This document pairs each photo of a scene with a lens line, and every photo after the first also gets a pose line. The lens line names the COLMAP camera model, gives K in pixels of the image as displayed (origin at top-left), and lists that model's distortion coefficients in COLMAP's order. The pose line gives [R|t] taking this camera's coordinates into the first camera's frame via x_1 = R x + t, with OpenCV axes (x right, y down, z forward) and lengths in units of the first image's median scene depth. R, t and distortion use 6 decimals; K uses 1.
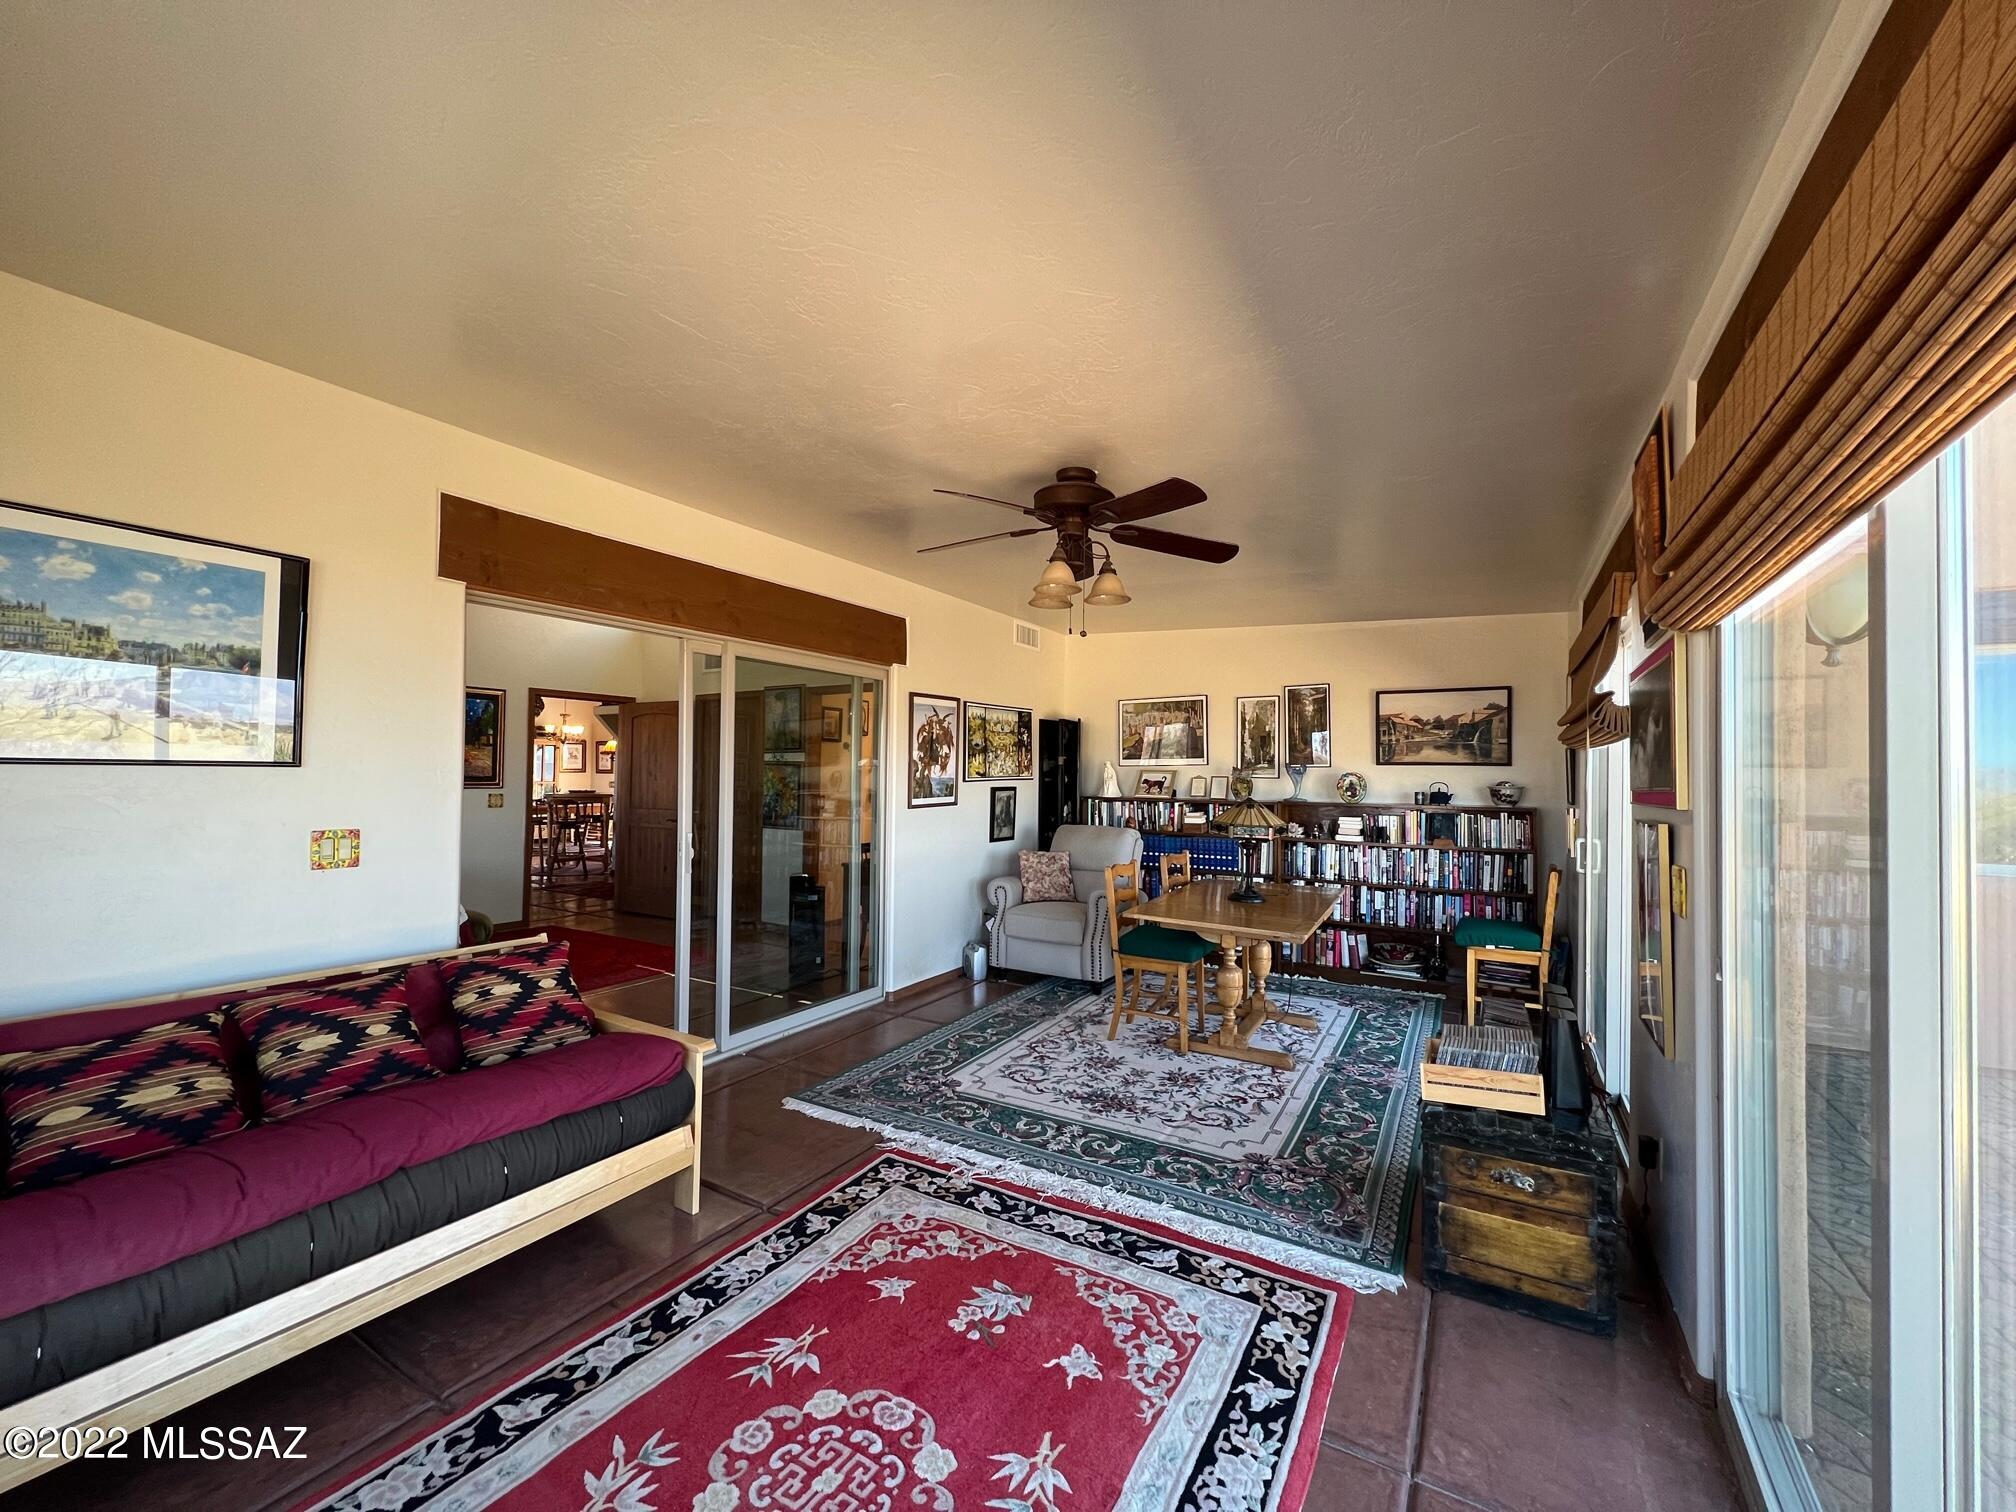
lens RADIAL K [[802.9, 0, 1011.8], [0, 802.9, 759.7], [0, 0, 1]] dist [-0.003281, 0.001362]
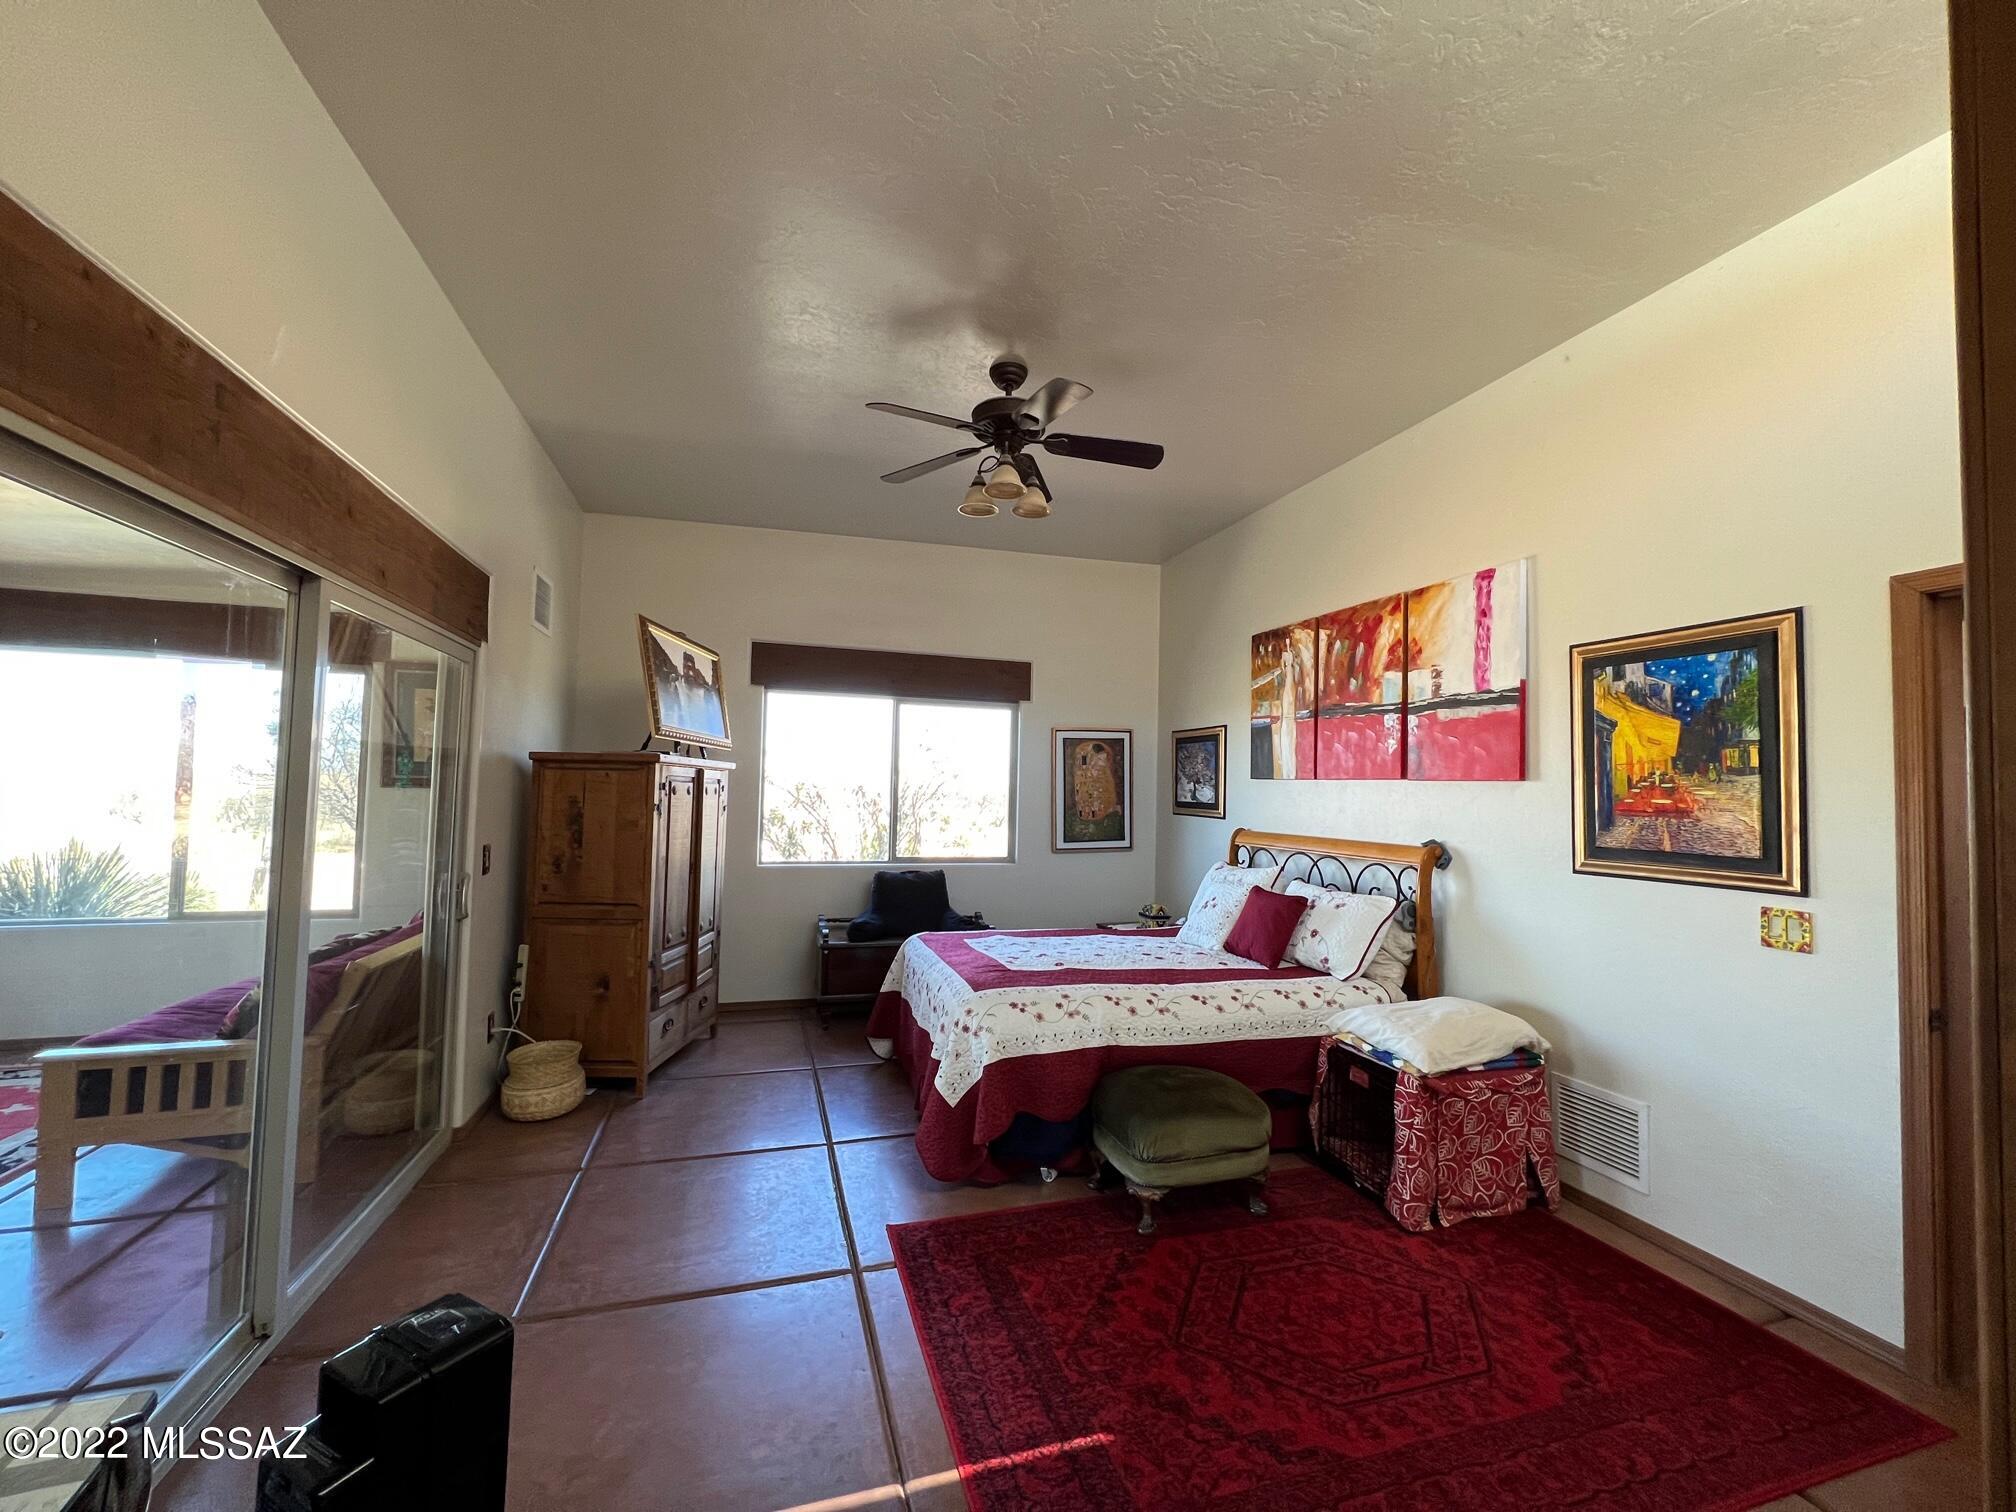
lens RADIAL K [[802.9, 0, 1007.8], [0, 802.9, 754.4], [0, 0, 1]] dist [-0.003281, 0.001362]
pose [[-0.664380, -0.061584, -0.744854, -0.318191], [-0.016687, 0.997573, -0.067595, 0.009080], [0.747209, -0.032479, -0.663795, 1.962130]]
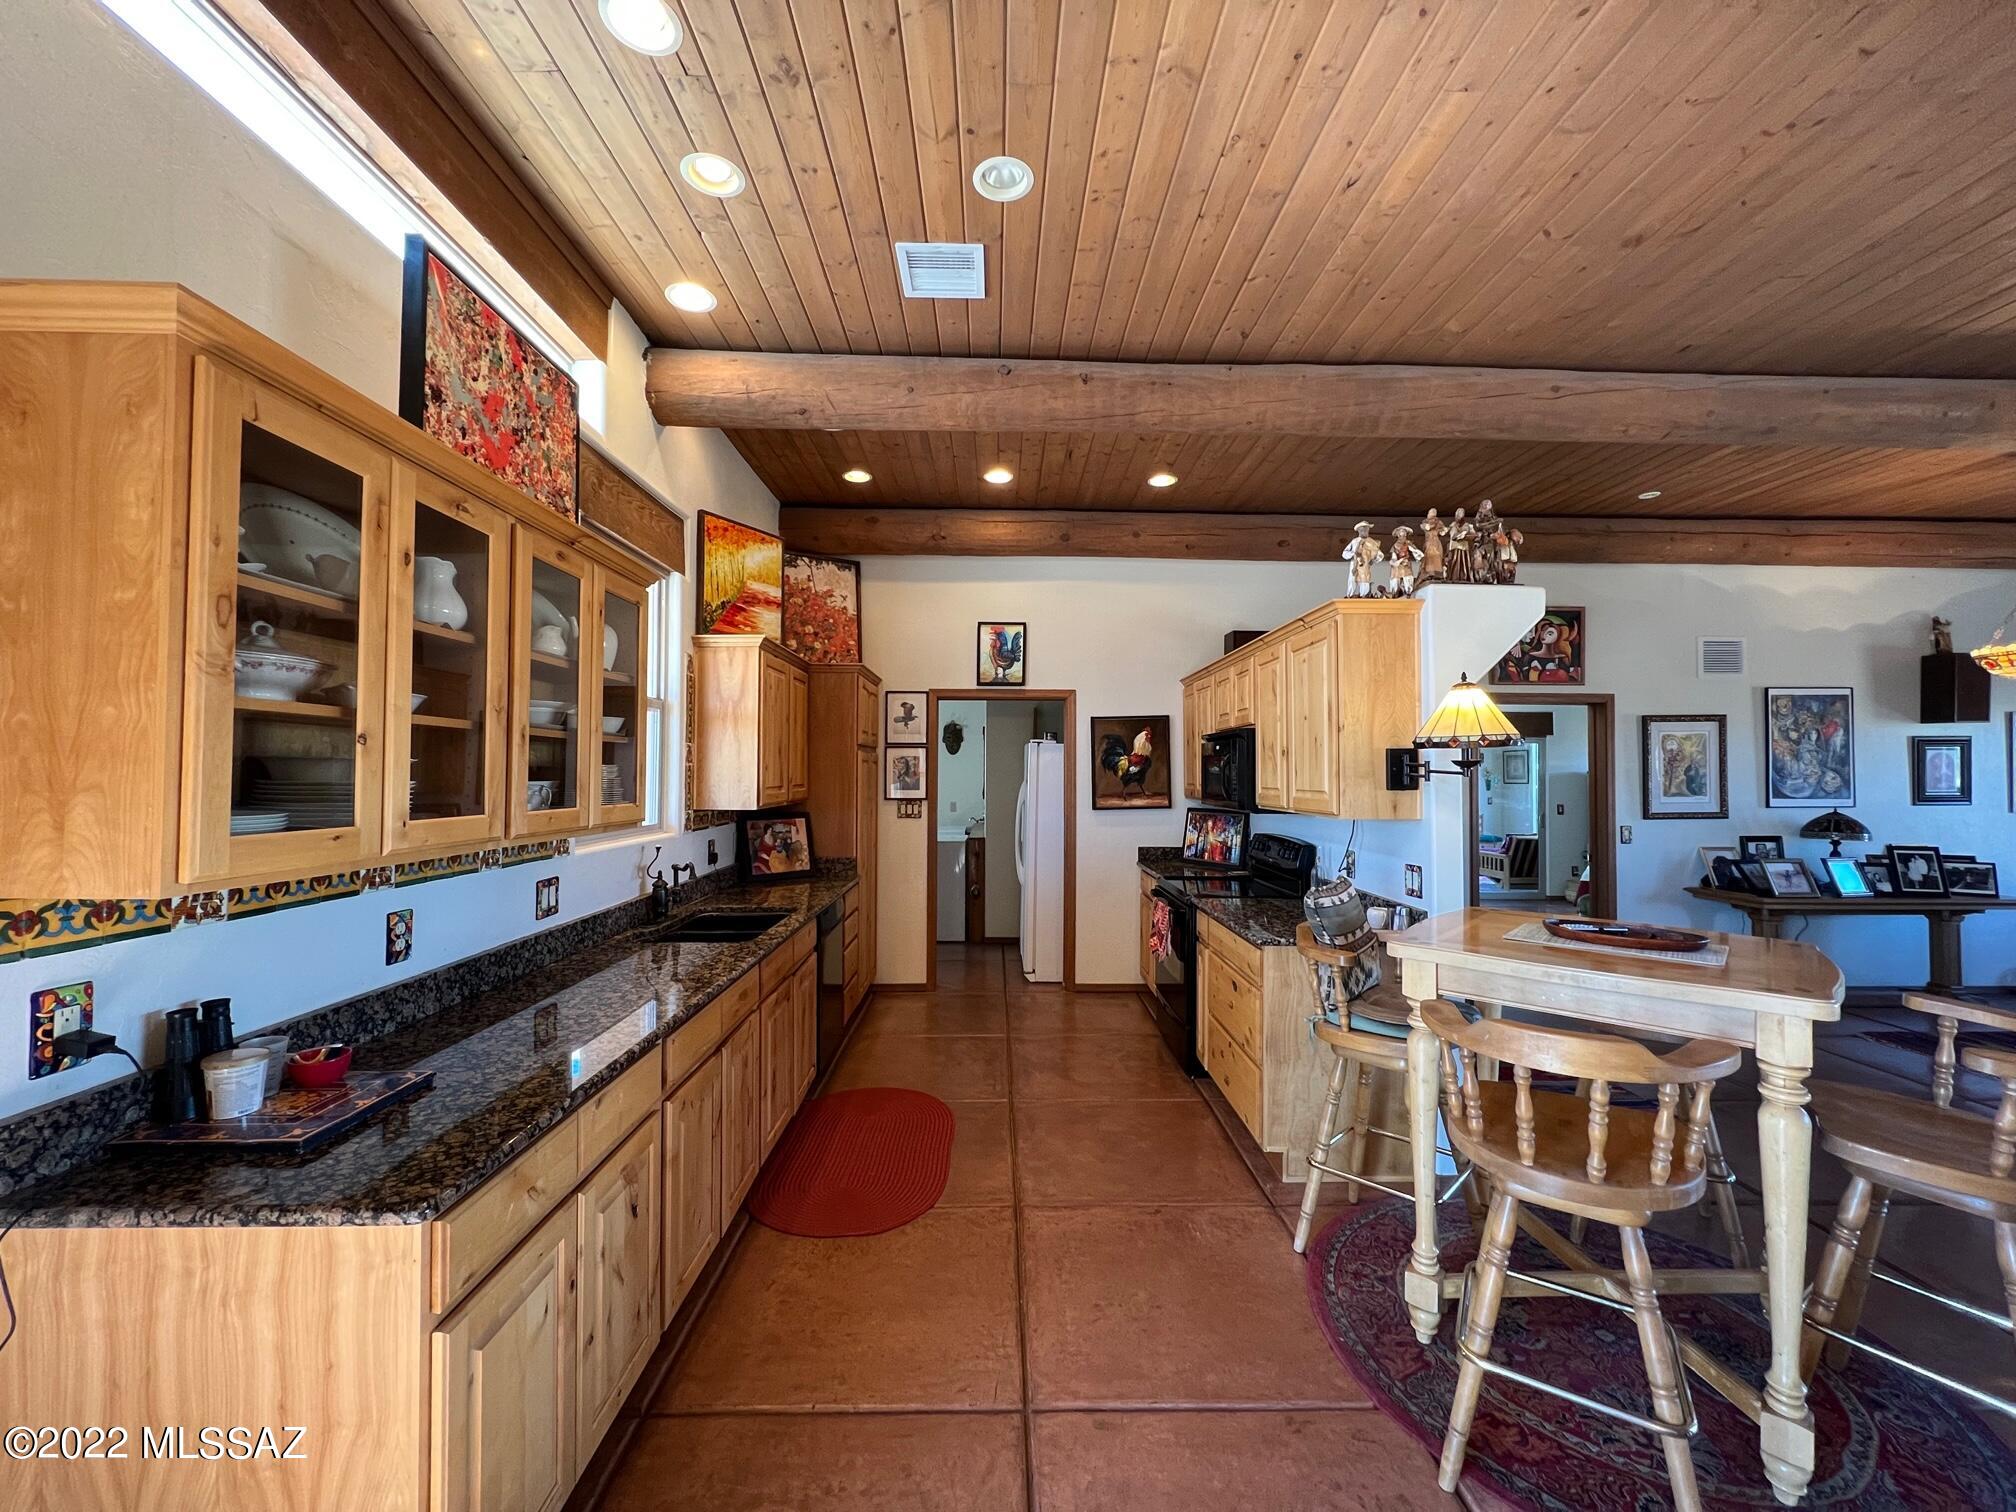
lens RADIAL K [[802.9, 0, 1008.2], [0, 802.9, 758.2], [0, 0, 1]] dist [-0.003281, 0.001362]
pose [[-0.528855, 0.001677, 0.848710, -2.022805], [-0.031935, 0.999251, -0.021875, 0.025334], [-0.848111, -0.038672, -0.528405, 4.010357]]
